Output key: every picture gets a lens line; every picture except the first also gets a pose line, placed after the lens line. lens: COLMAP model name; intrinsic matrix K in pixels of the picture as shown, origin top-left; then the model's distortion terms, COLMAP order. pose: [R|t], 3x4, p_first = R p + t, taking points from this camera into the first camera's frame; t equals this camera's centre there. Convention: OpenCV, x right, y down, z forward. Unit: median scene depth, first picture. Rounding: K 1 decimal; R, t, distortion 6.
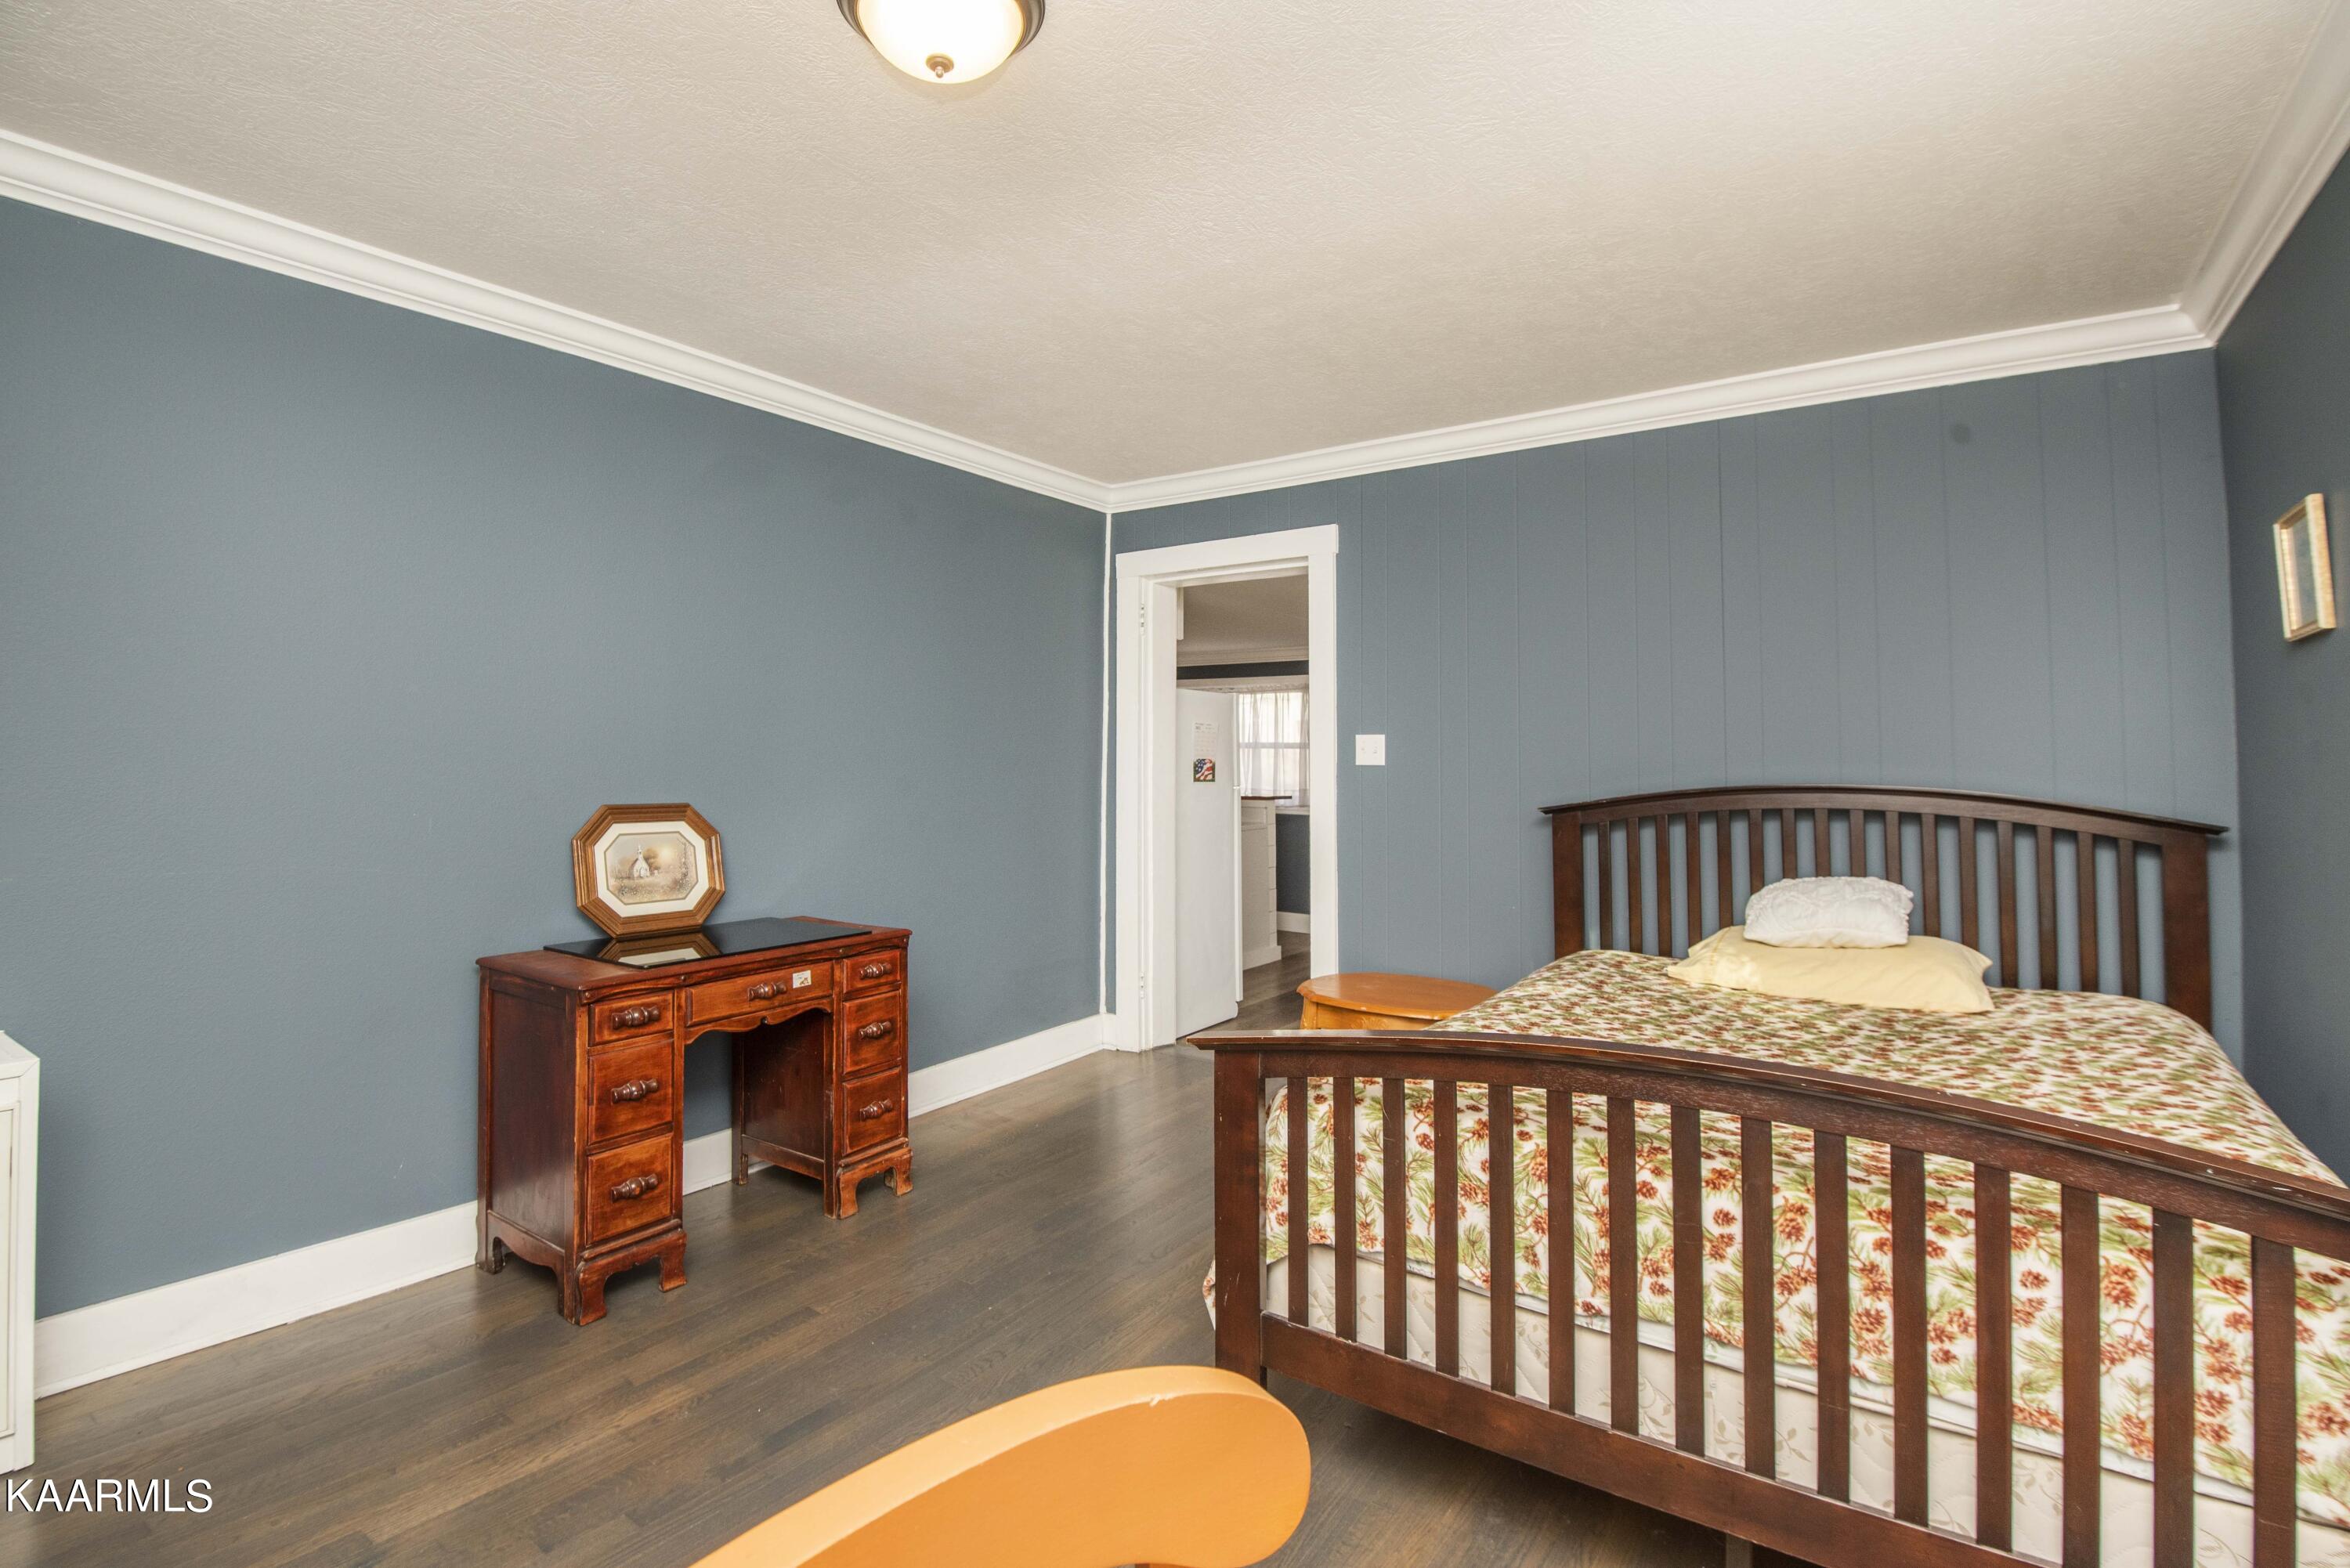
lens RADIAL K [[1066.4, 0, 1189.8], [0, 1066.4, 782.8], [0, 0, 1]] dist [0.000632, -0.029867]
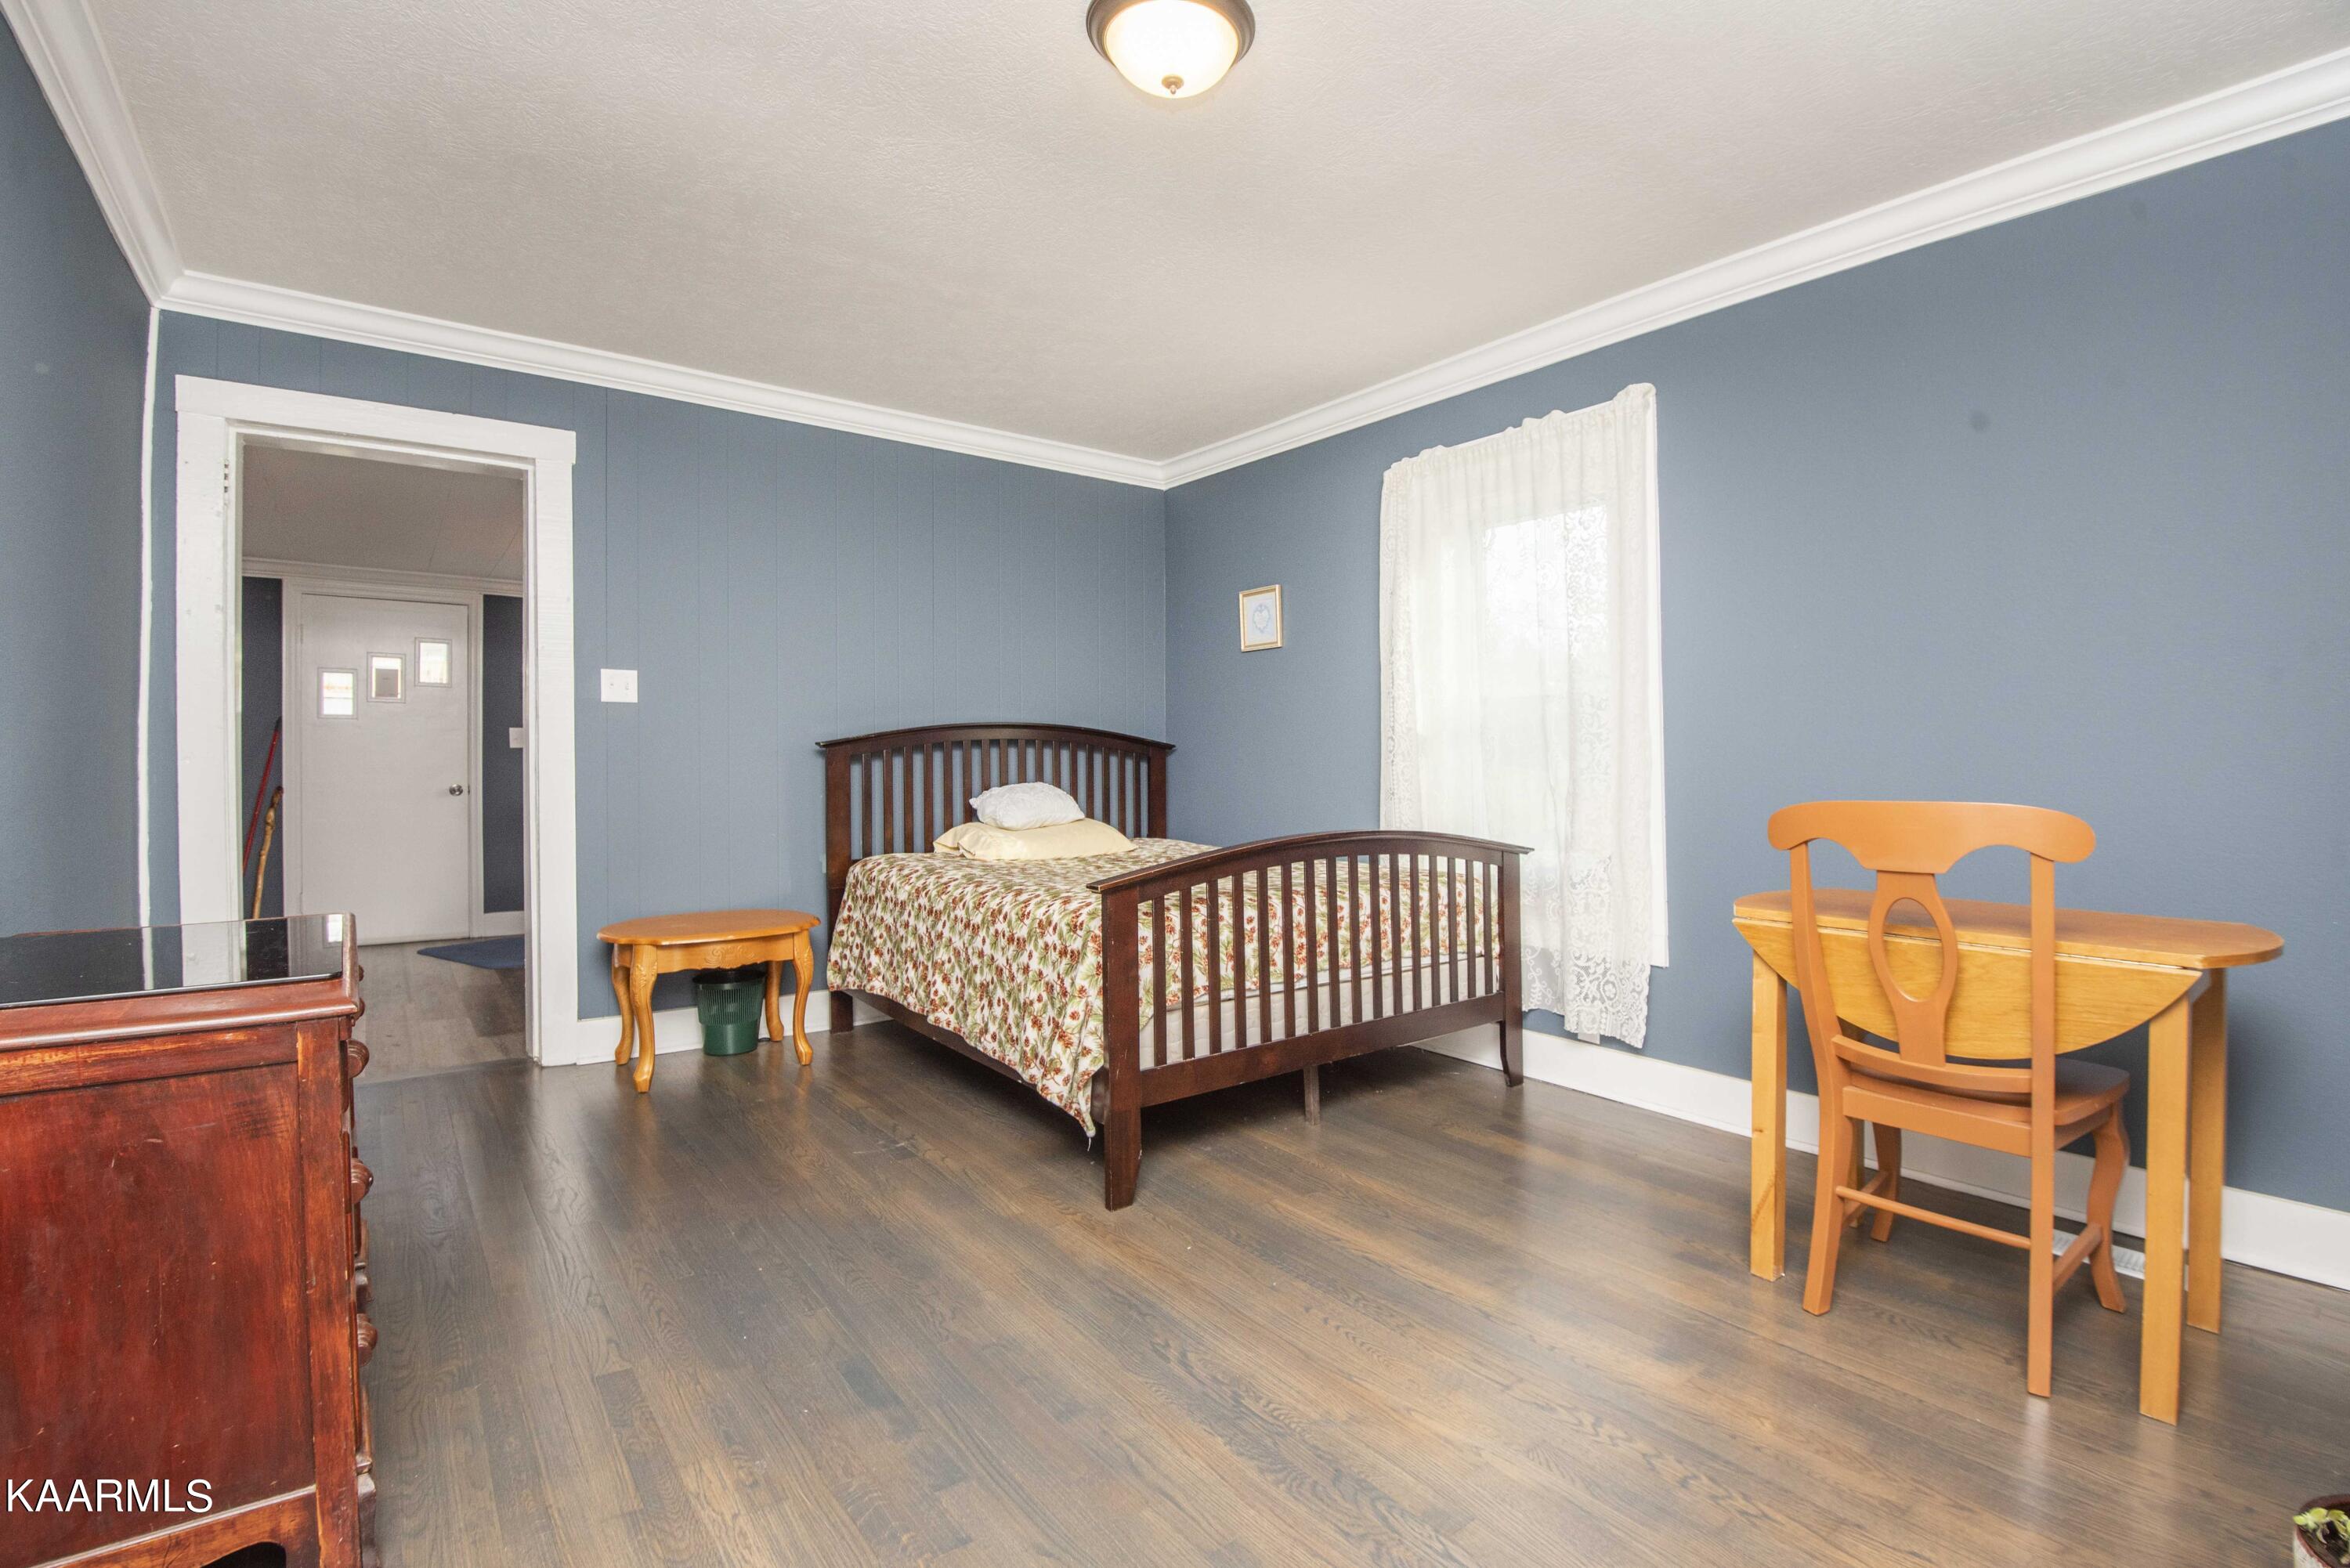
lens RADIAL K [[1066.4, 0, 1189.8], [0, 1066.4, 782.8], [0, 0, 1]] dist [0.000632, -0.029867]
pose [[0.313642, -0.031651, 0.949014, -1.124532], [0.015180, 0.999484, 0.028318, 0.071009], [-0.949420, 0.005524, 0.313961, 0.446568]]
